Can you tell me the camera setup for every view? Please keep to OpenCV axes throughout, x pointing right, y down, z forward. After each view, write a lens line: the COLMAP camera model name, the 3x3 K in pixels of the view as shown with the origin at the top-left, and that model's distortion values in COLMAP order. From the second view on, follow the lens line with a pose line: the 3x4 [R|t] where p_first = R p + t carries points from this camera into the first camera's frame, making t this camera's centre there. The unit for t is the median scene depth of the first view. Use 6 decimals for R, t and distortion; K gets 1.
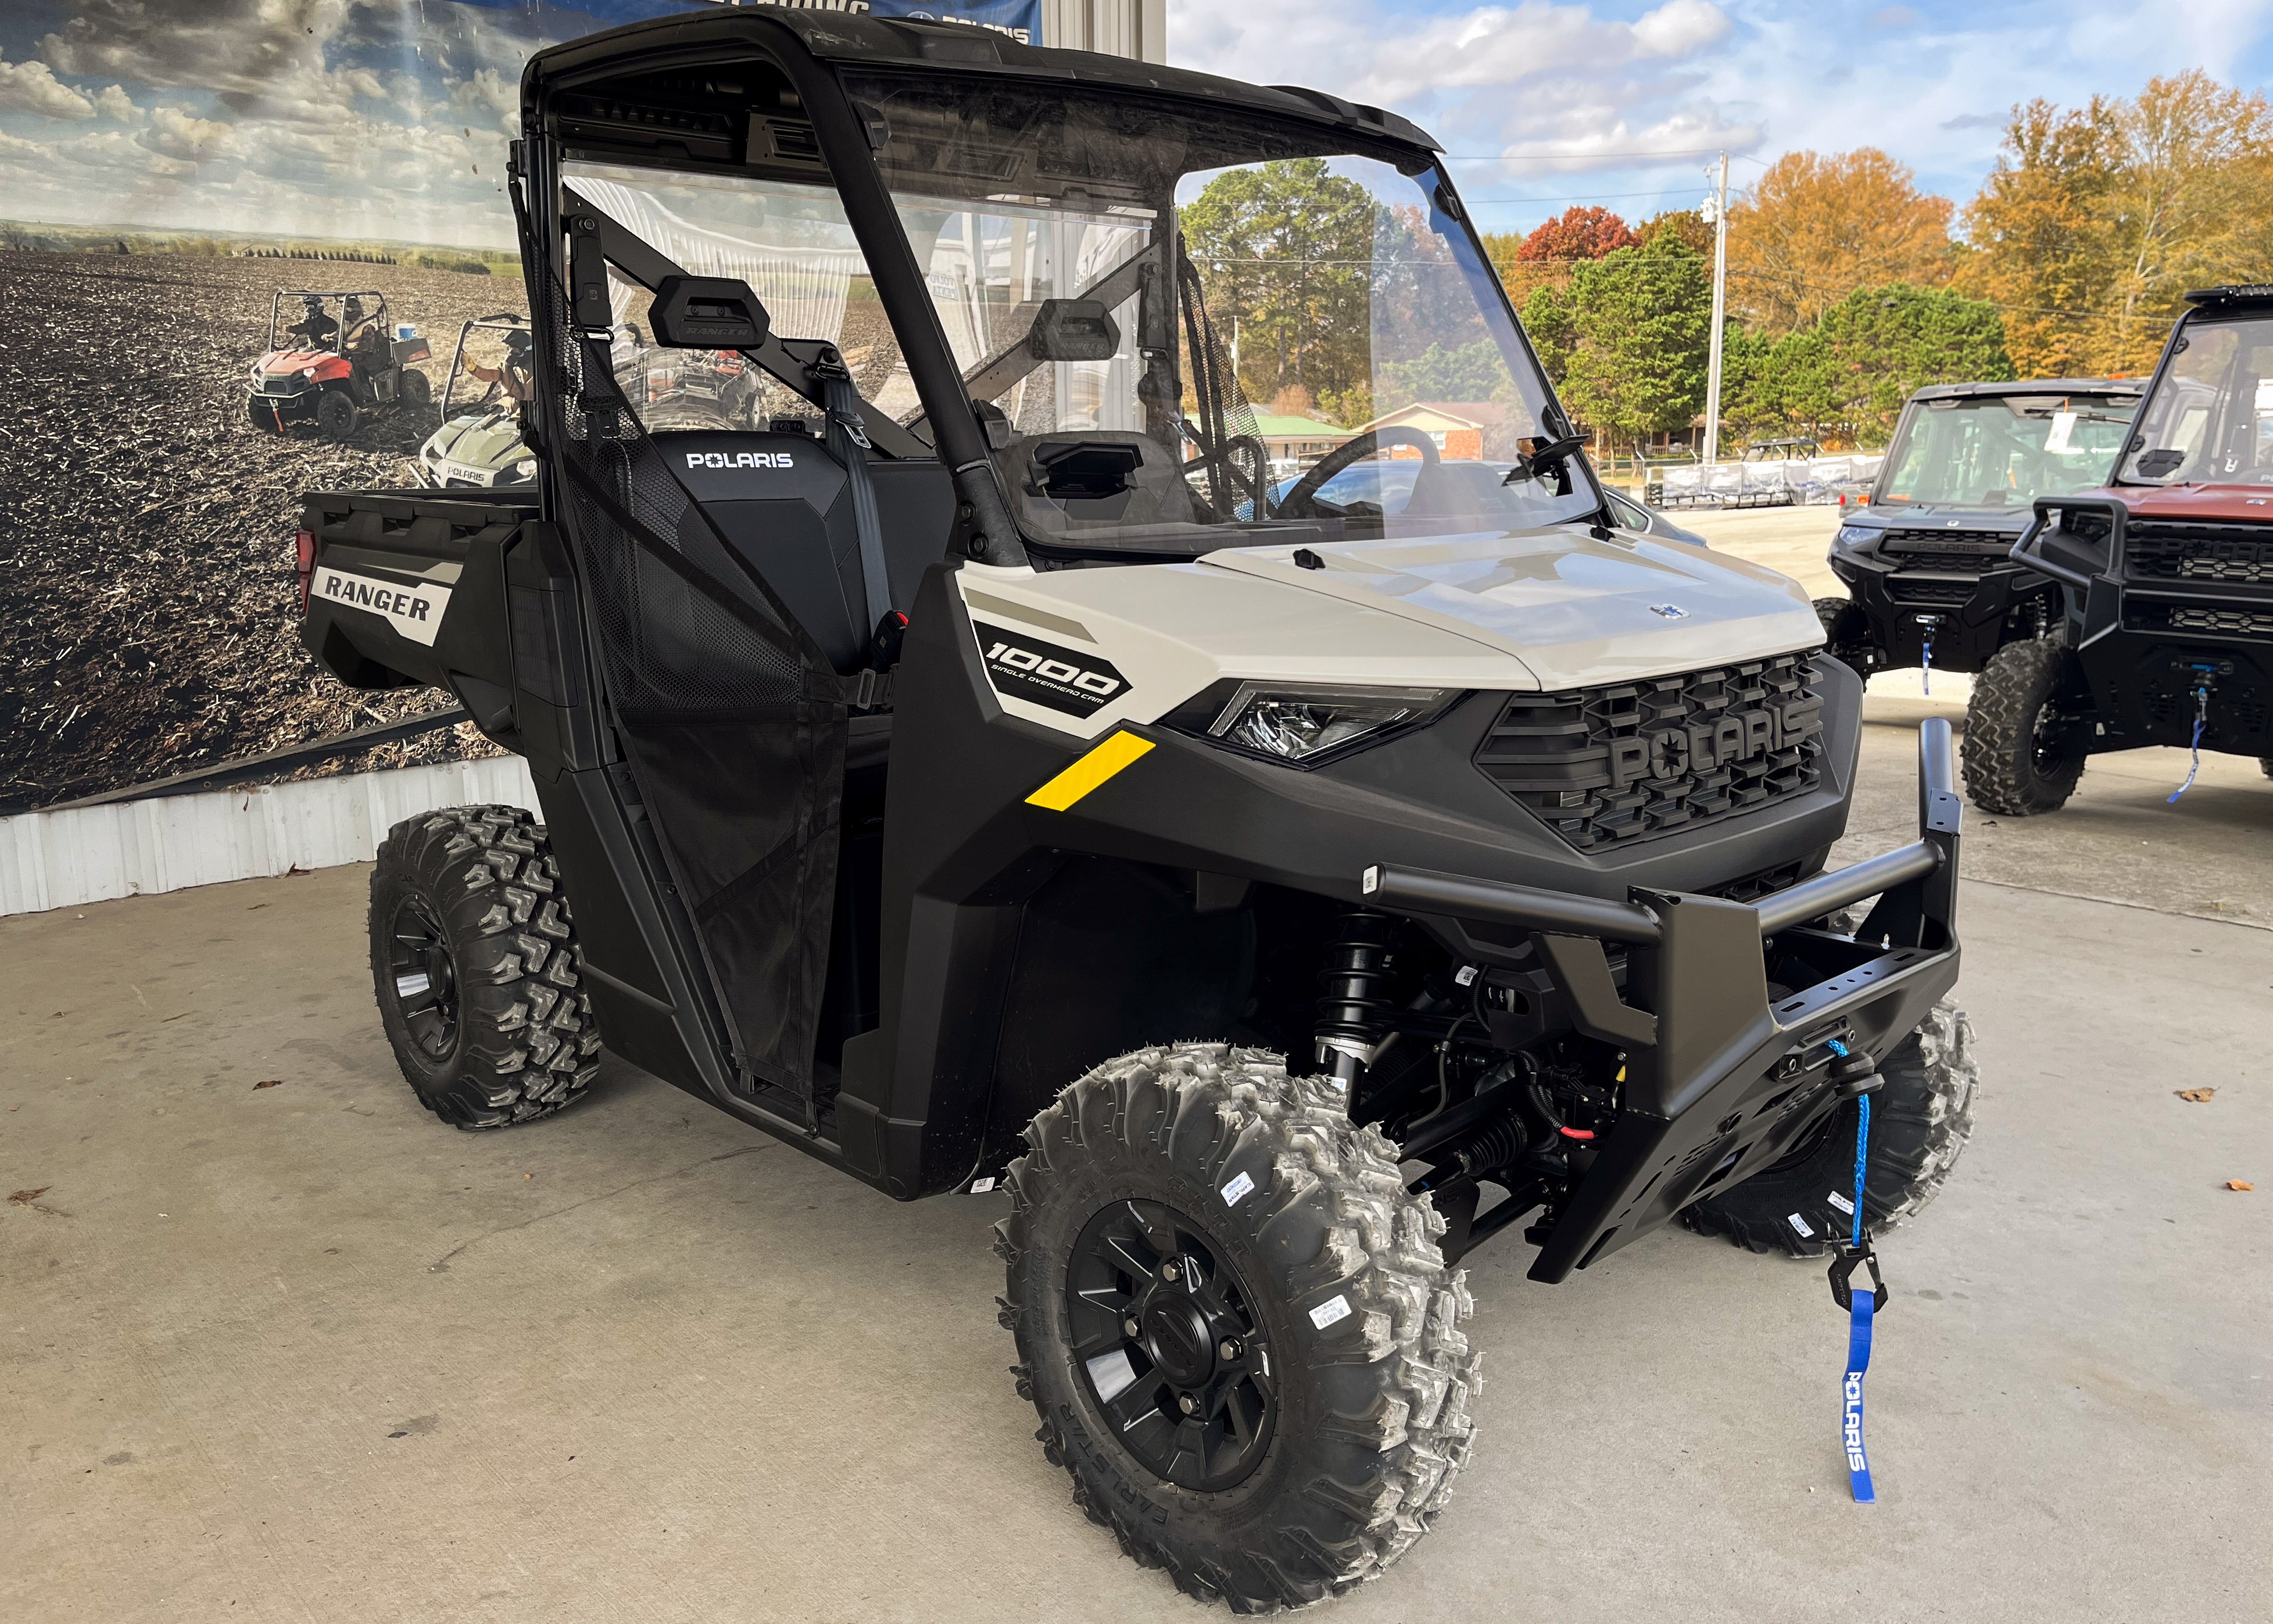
lens RADIAL K [[1838.4, 0, 1144.8], [0, 1838.4, 750.6], [0, 0, 1]] dist [0.122044, -0.172501]
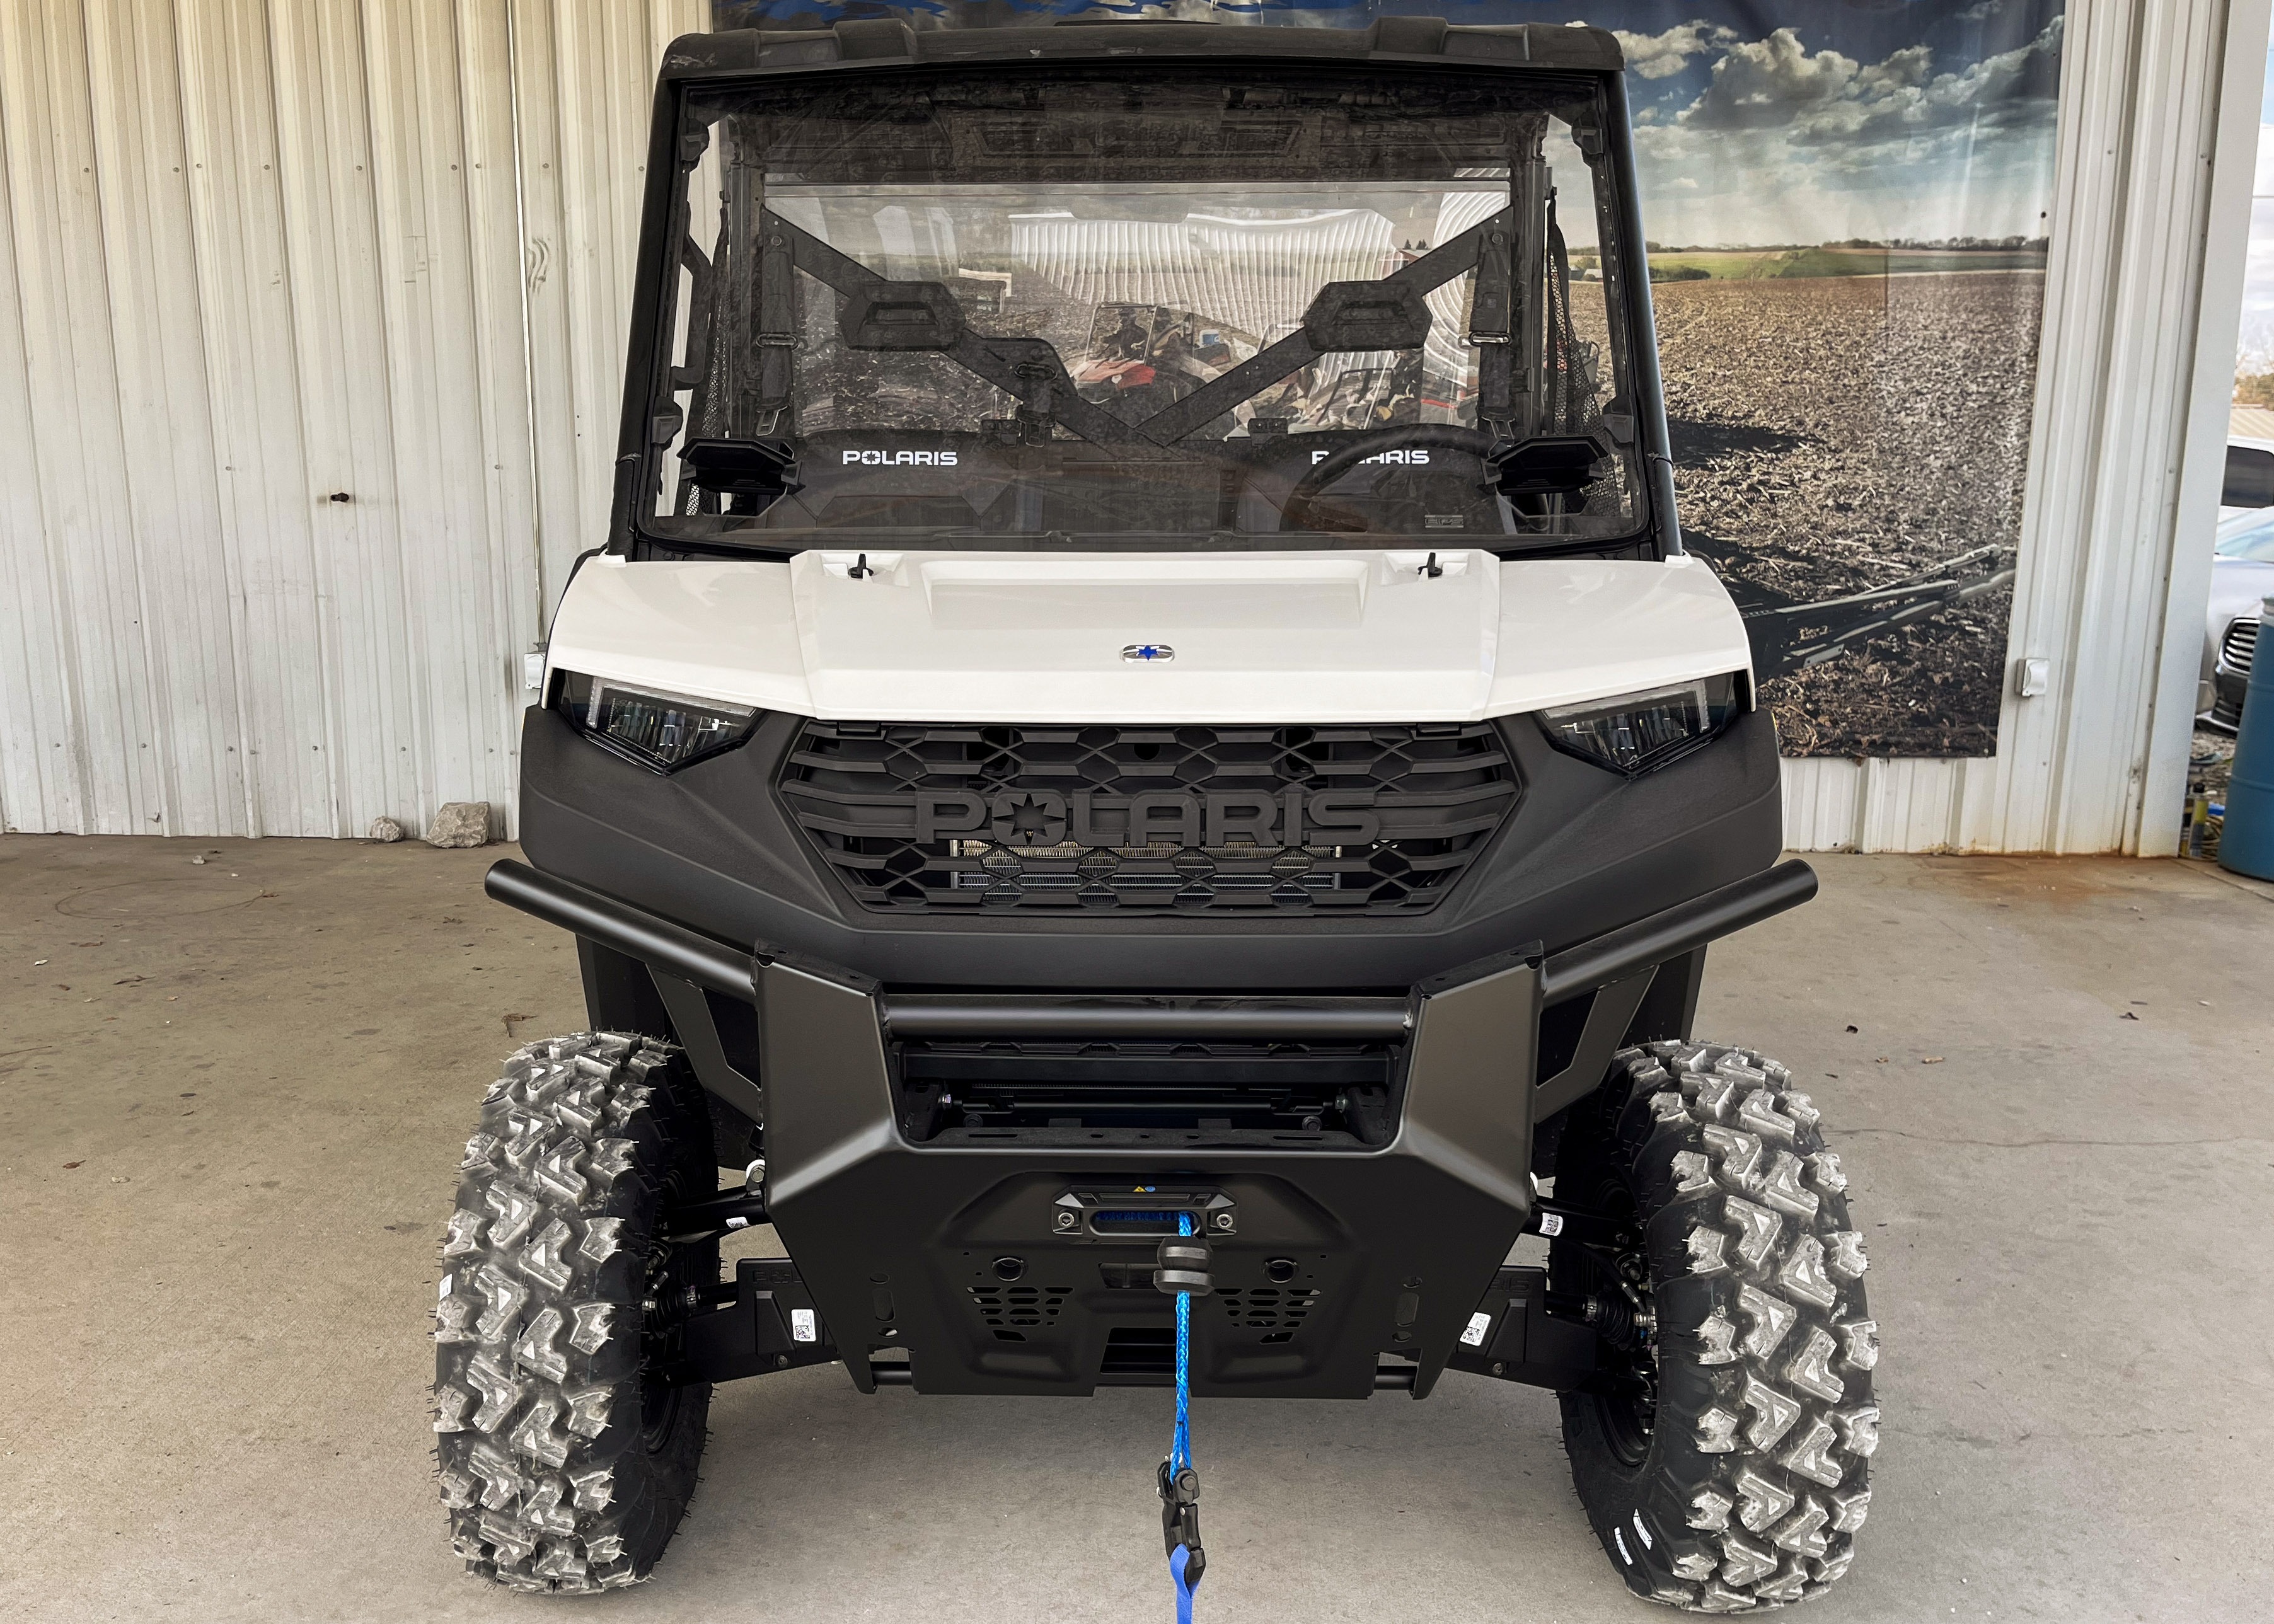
lens RADIAL K [[2024.2, 0, 1046.7], [0, 2024.2, 816.1], [0, 0, 1]] dist [0.032089, 0.000420]
pose [[0.699715, 0.133672, -0.701805, 0.377578], [-0.122314, 0.990250, 0.066662, -0.024772], [0.703874, 0.039196, 0.709243, 0.148698]]
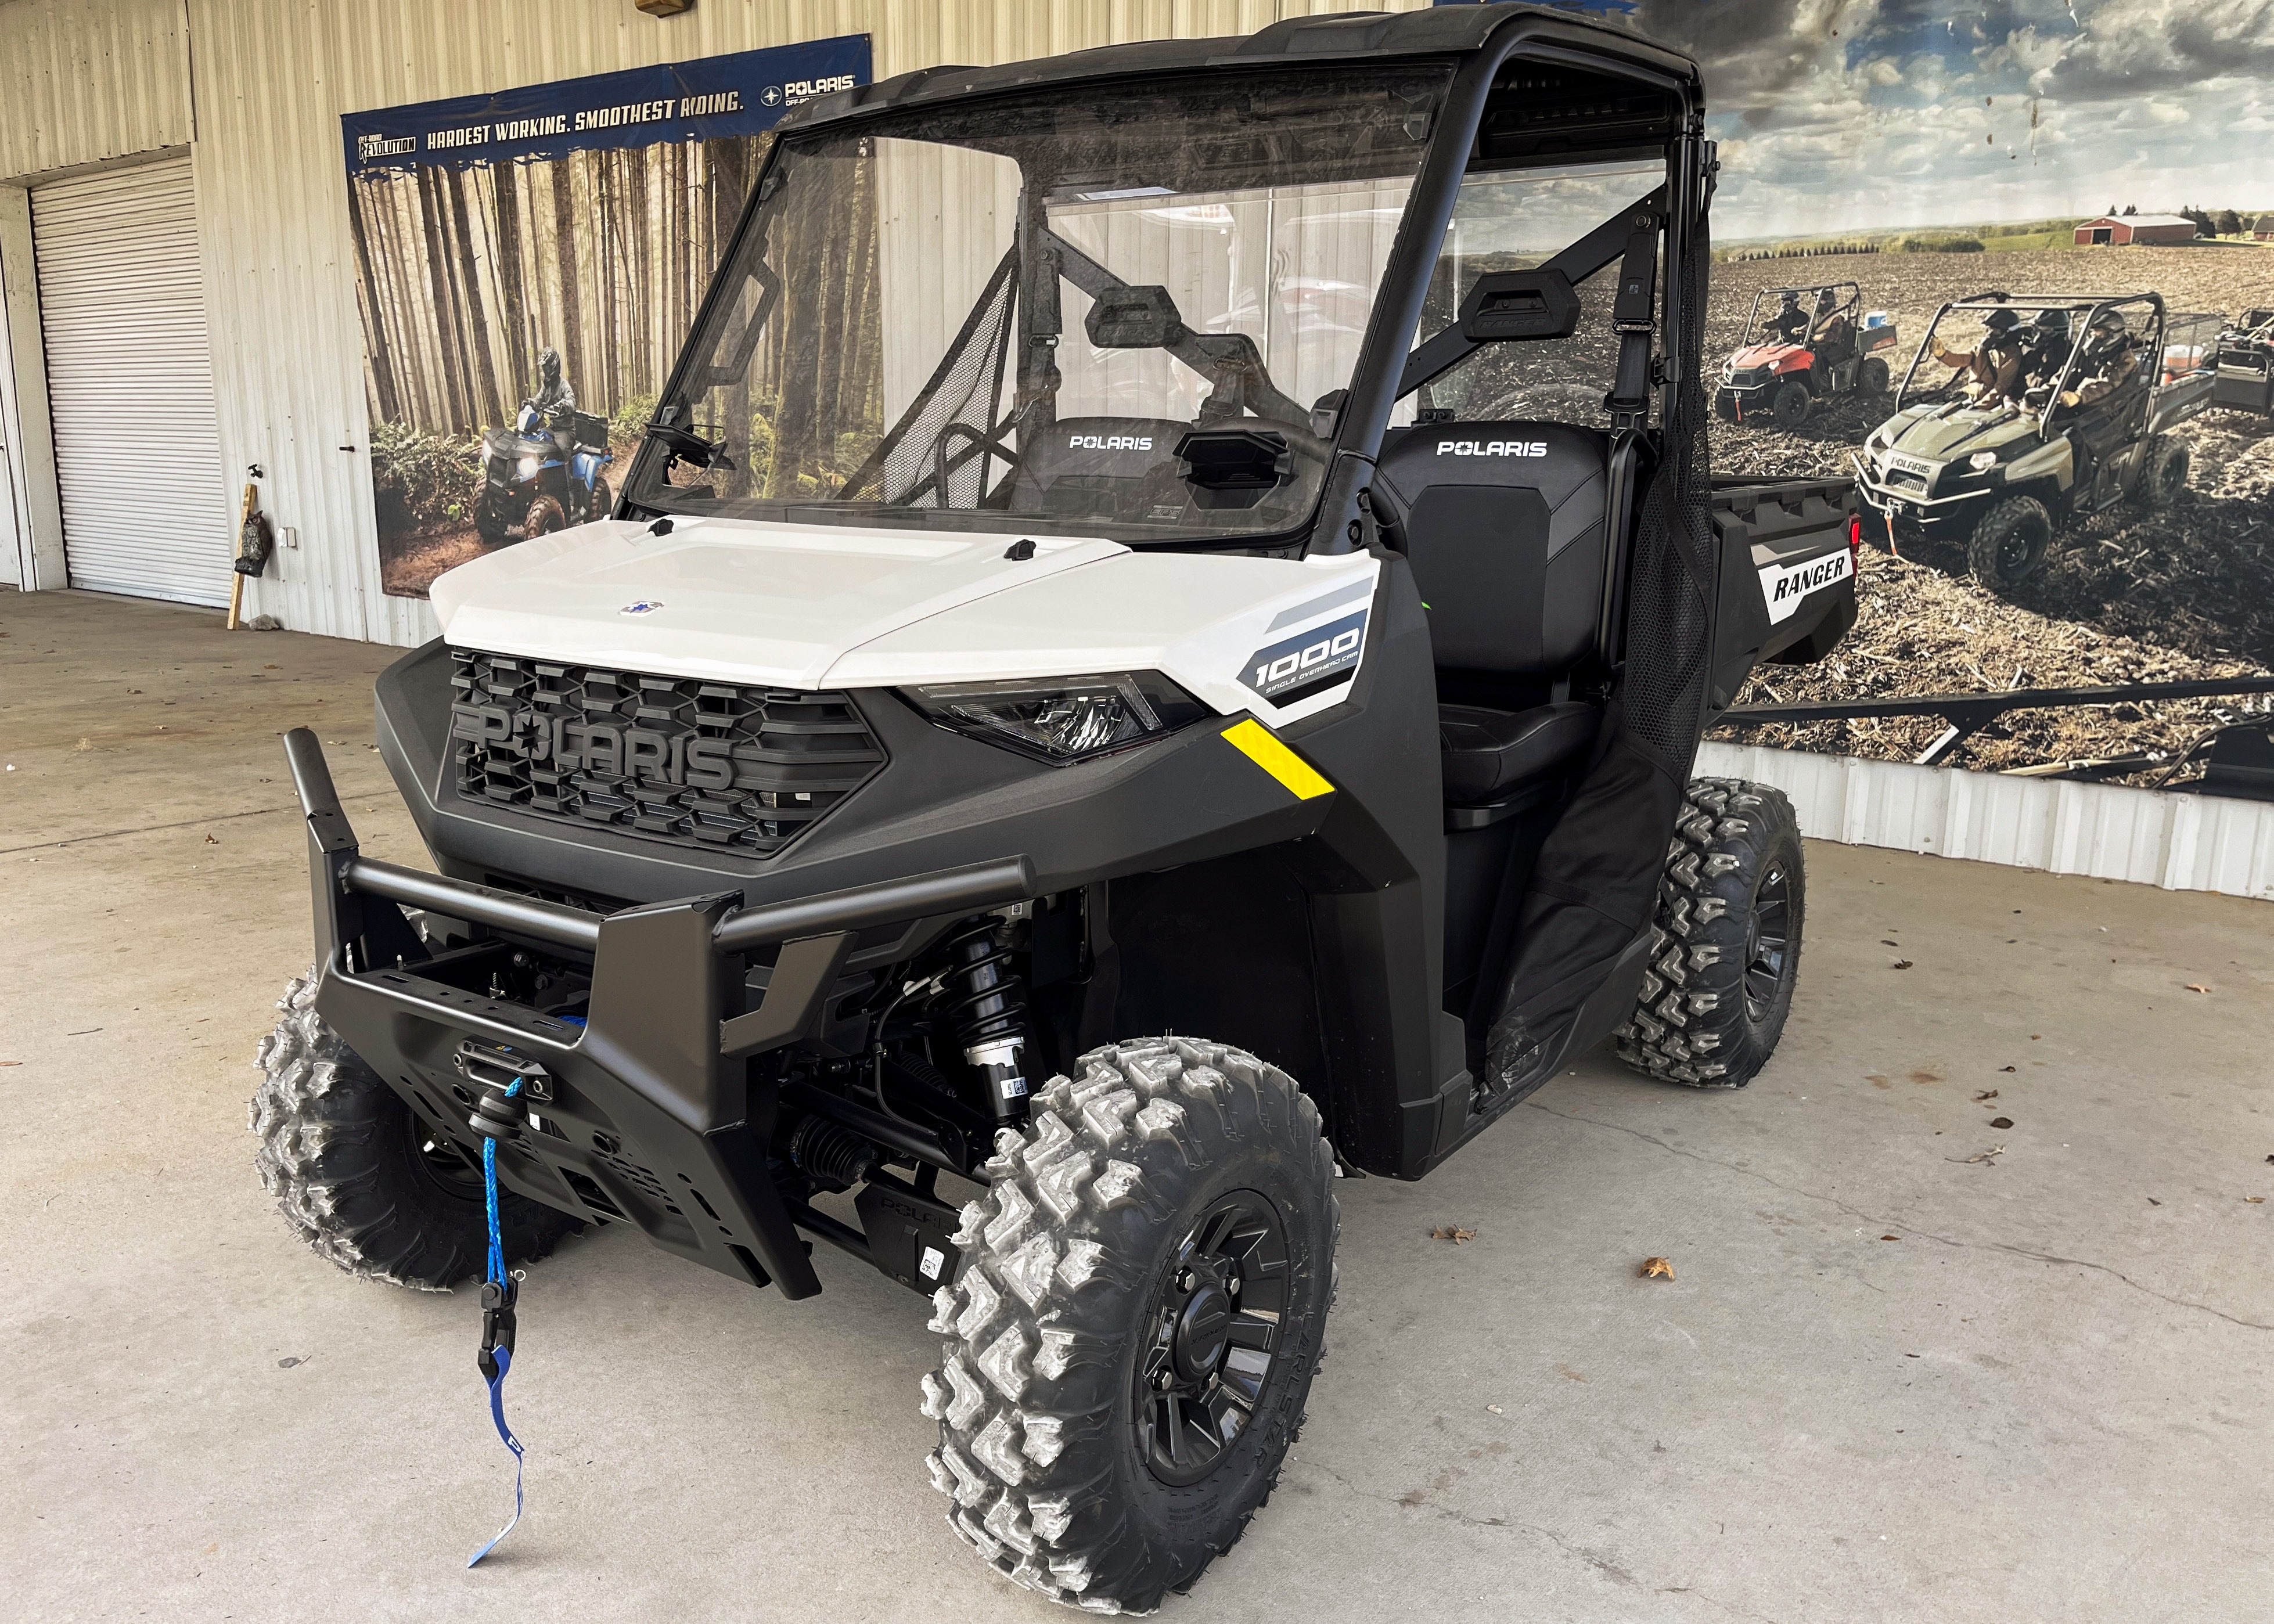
lens RADIAL K [[1839.0, 0, 1145.3], [0, 1839.0, 750.6], [0, 0, 1]] dist [0.122044, -0.172501]
pose [[0.187369, 0.180055, -0.965646, 0.542726], [-0.175820, 0.973329, 0.147373, -0.081451], [0.966427, 0.142167, 0.214029, 0.454918]]
